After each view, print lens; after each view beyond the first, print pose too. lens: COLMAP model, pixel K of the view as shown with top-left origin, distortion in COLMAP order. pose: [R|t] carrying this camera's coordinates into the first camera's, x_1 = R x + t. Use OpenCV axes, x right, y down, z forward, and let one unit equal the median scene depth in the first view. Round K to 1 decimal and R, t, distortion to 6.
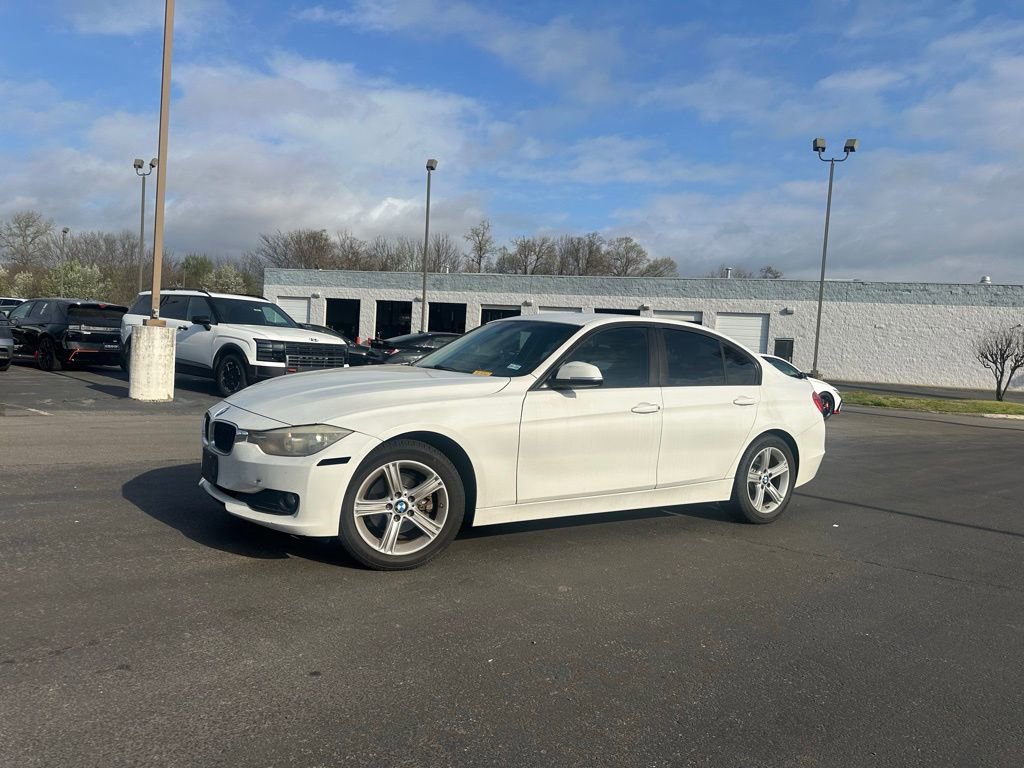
lens RADIAL K [[738.8, 0, 514.8], [0, 738.8, 381.9], [0, 0, 1]] dist [0.072250, -0.078103]
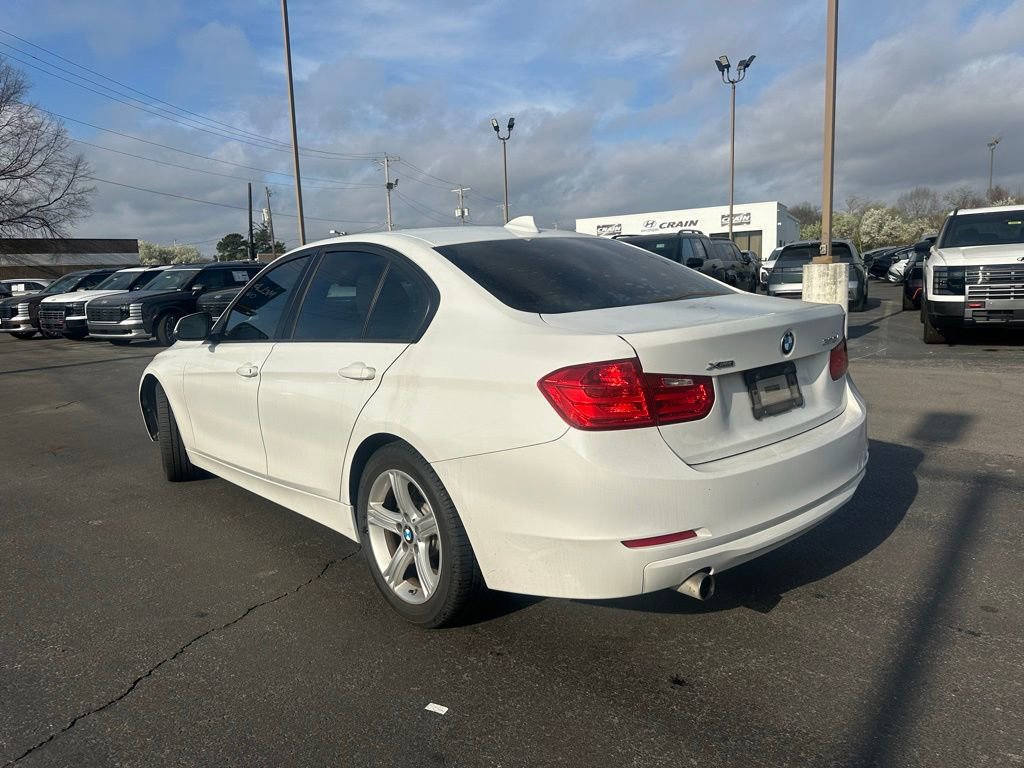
lens RADIAL K [[738.8, 0, 516.9], [0, 738.8, 389.0], [0, 0, 1]] dist [0.072250, -0.078103]
pose [[0.099952, 0.083600, -0.991474, 0.306538], [0.012945, 0.996270, 0.085309, -0.002306], [0.994908, -0.021362, 0.098497, 0.380704]]
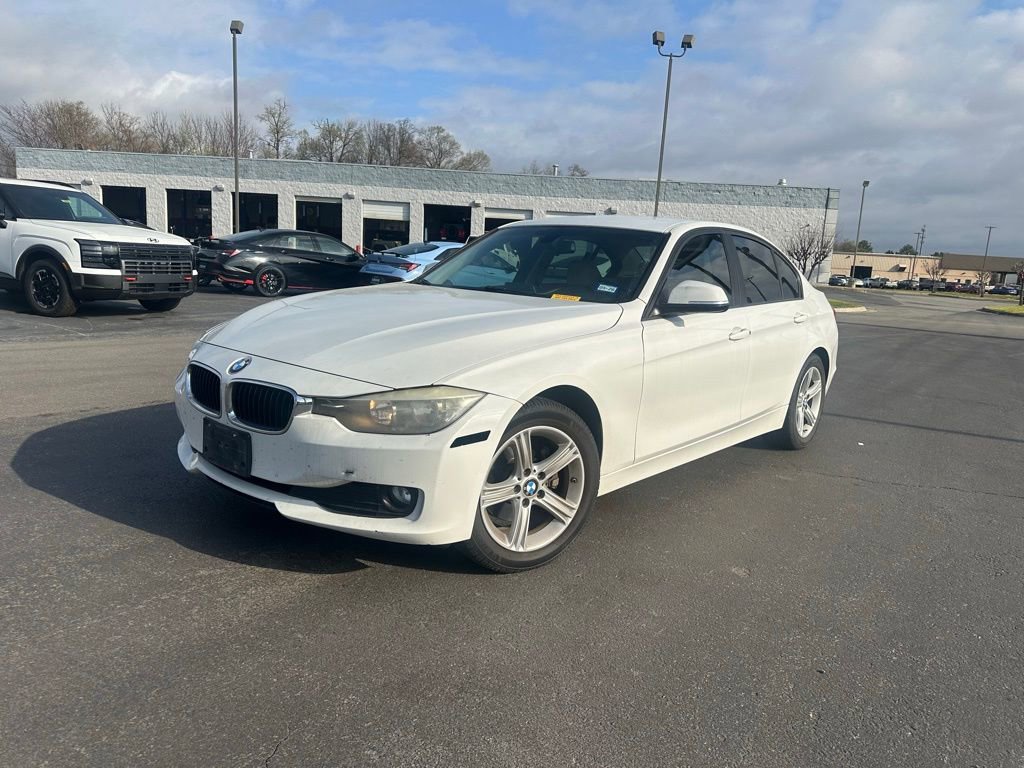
lens RADIAL K [[738.8, 0, 525.2], [0, 738.8, 379.8], [0, 0, 1]] dist [0.072250, -0.078103]
pose [[0.961576, -0.049769, 0.269991, -0.090740], [0.013131, 0.990643, 0.135846, -0.009688], [-0.274226, -0.127081, 0.953232, 0.080733]]
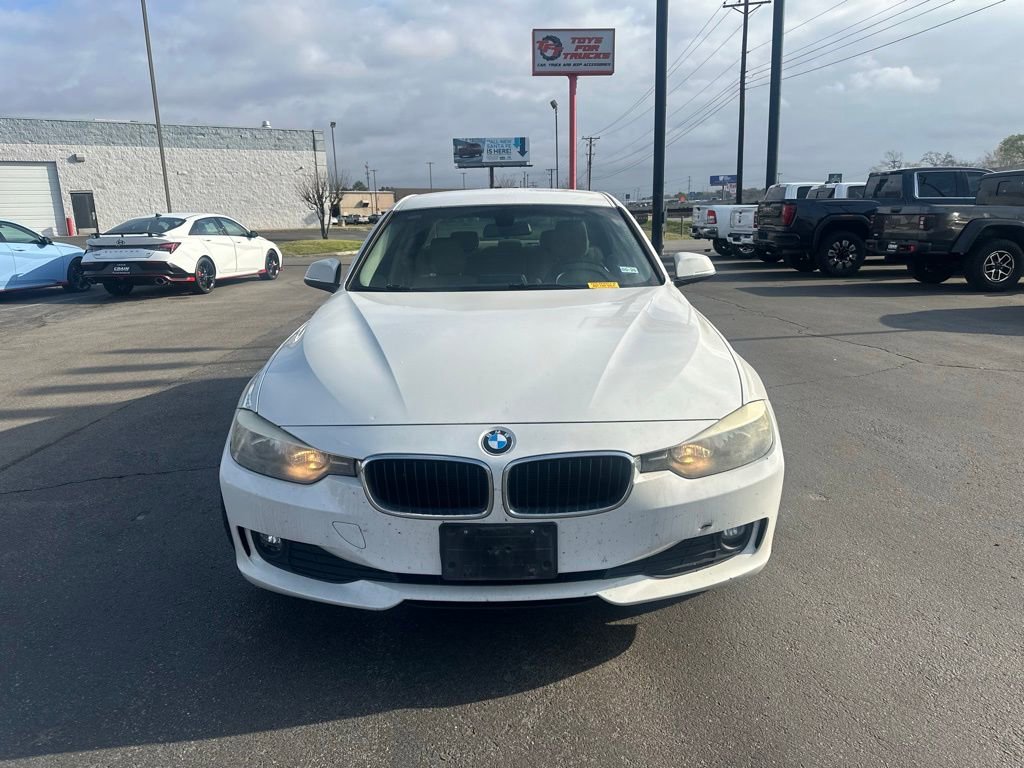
lens RADIAL K [[738.8, 0, 519.3], [0, 738.8, 370.4], [0, 0, 1]] dist [0.072250, -0.078103]
pose [[0.560641, -0.249835, 0.789471, -0.210648], [0.097320, 0.966672, 0.236800, -0.033403], [-0.822320, -0.055929, 0.566270, 0.196840]]
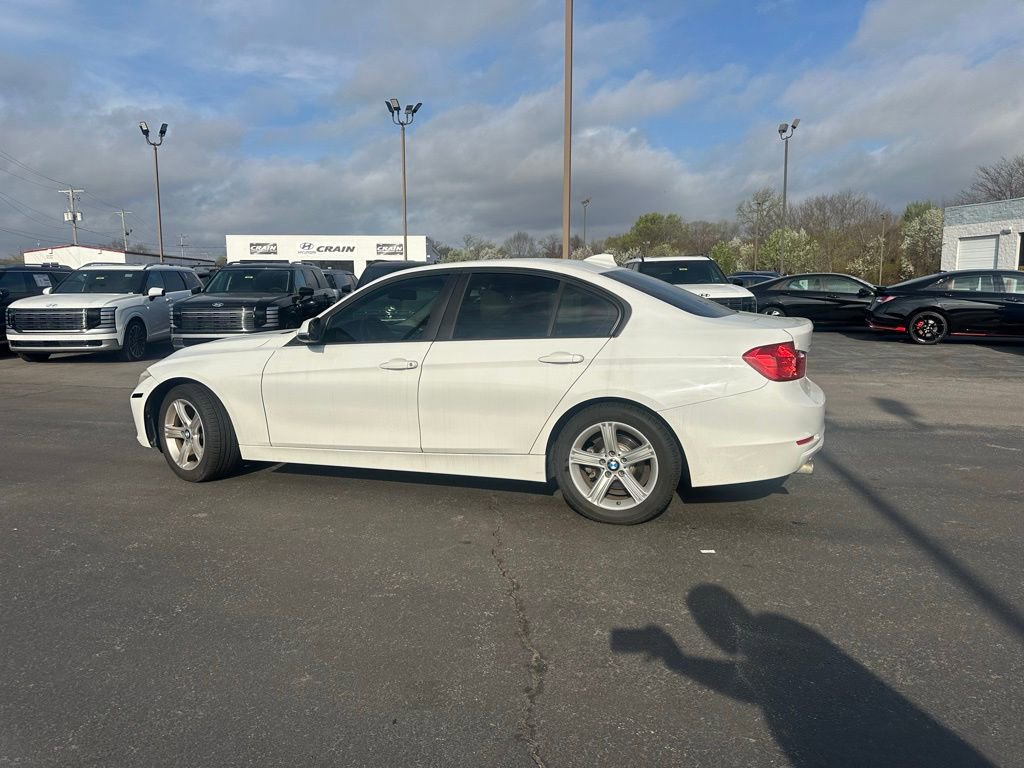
lens RADIAL K [[738.8, 0, 509.6], [0, 738.8, 402.0], [0, 0, 1]] dist [0.072250, -0.078103]
pose [[0.565430, 0.056543, -0.822856, 0.326848], [0.012529, 0.996943, 0.077115, 0.003943], [0.824701, -0.053913, 0.562993, 0.186803]]
